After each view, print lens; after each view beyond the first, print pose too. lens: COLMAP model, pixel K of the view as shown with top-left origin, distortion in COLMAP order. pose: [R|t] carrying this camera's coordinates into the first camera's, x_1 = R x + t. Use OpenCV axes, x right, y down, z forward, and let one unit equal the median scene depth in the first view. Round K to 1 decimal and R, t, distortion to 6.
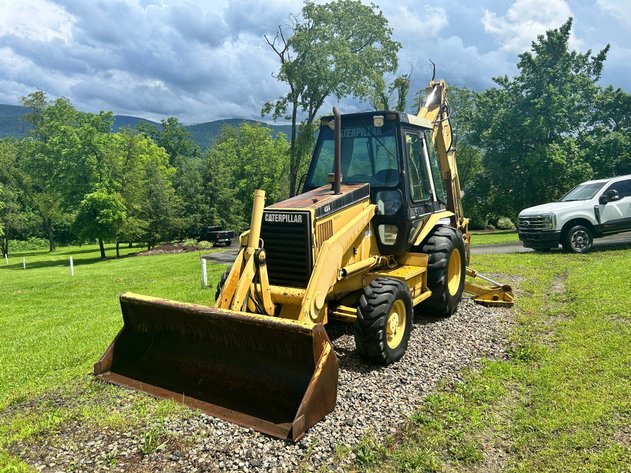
lens RADIAL K [[500.2, 0, 315.5], [0, 500.2, 236.5], [0, 0, 1]] dist [0.089278, -0.137469]
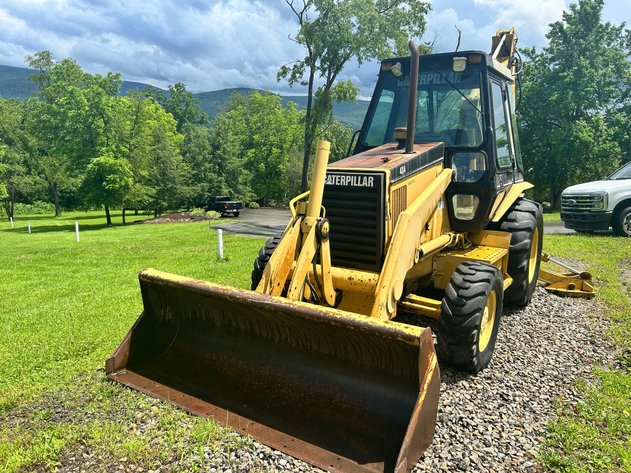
lens RADIAL K [[511.7, 0, 315.5], [0, 511.7, 236.5], [0, 0, 1]] dist [0.062281, -0.090835]
pose [[0.999297, 0.034235, -0.015309, -0.065287], [-0.033402, 0.998104, 0.051708, 0.006907], [0.017050, -0.051160, 0.998545, 0.133495]]
